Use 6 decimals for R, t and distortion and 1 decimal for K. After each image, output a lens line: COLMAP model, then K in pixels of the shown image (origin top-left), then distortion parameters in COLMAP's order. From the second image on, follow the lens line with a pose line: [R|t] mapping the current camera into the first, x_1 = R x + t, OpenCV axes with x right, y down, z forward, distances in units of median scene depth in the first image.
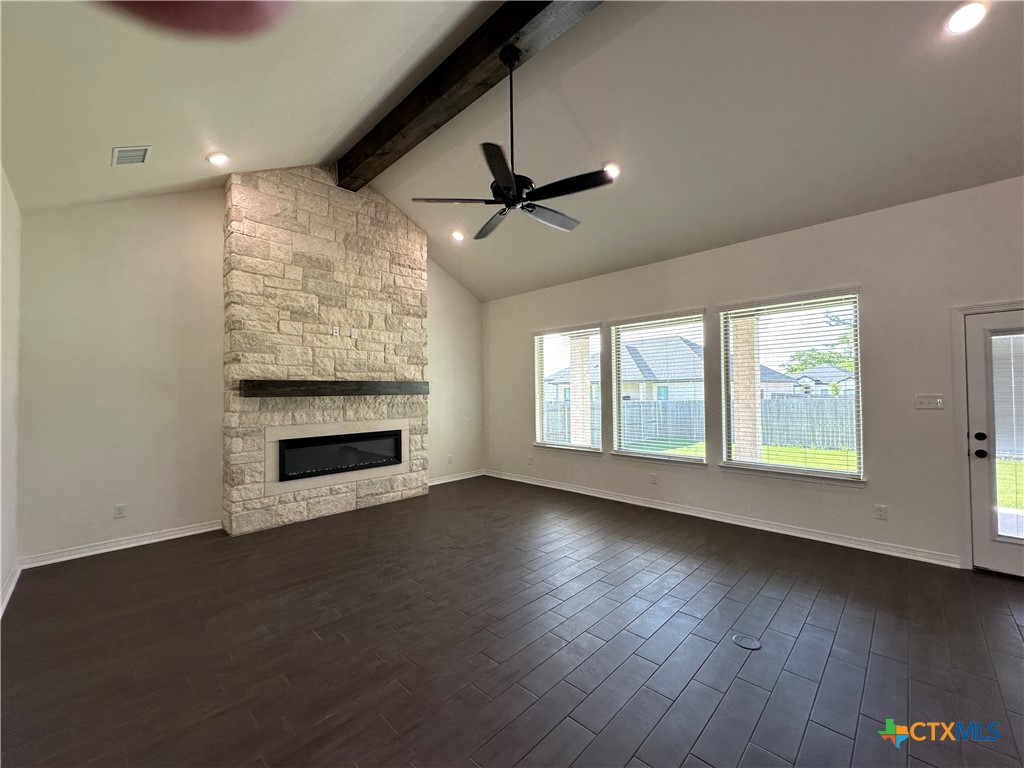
lens RADIAL K [[408.9, 0, 512.0], [0, 408.9, 384.0], [0, 0, 1]] dist [-0.001823, -0.000363]
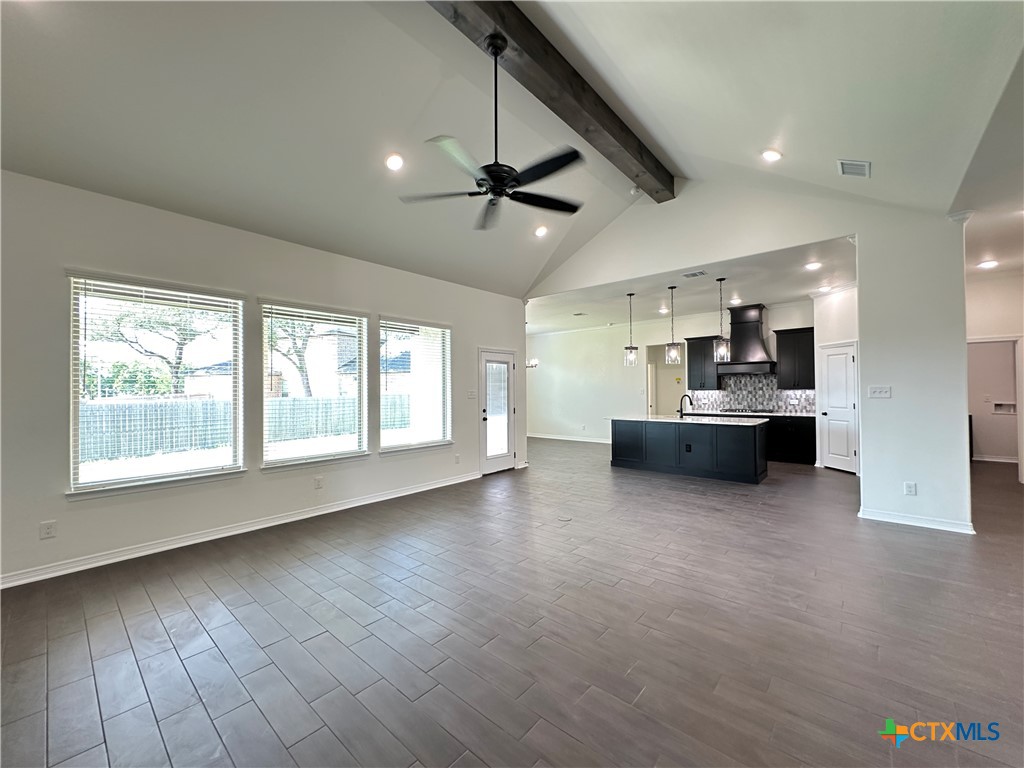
lens RADIAL K [[408.9, 0, 512.0], [0, 408.9, 384.0], [0, 0, 1]] dist [-0.001823, -0.000363]
pose [[-0.056850, 0.026199, 0.998039, -0.590064], [-0.009023, 0.999601, -0.026754, 0.029089], [-0.998342, -0.010527, -0.056591, 0.612575]]
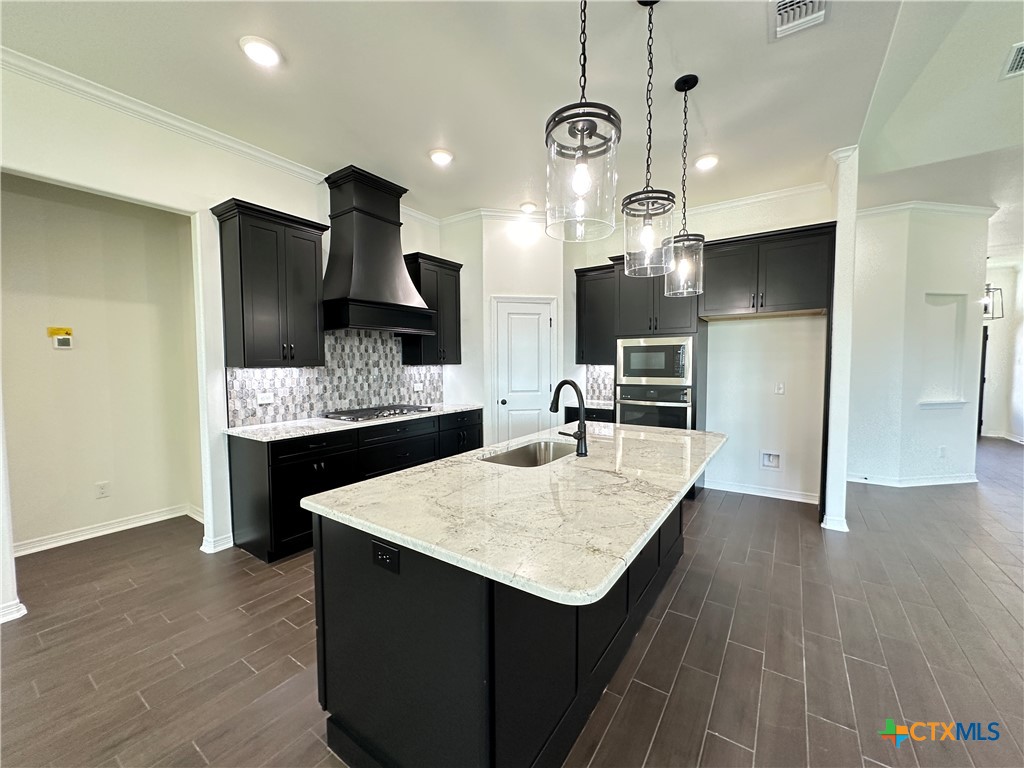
lens RADIAL K [[408.9, 0, 512.0], [0, 408.9, 384.0], [0, 0, 1]] dist [-0.001823, -0.000363]
pose [[-0.986007, 0.023199, -0.165080, 0.839736], [0.017435, 0.999190, 0.036281, 0.010484], [0.165788, 0.032895, -0.985613, 0.376499]]
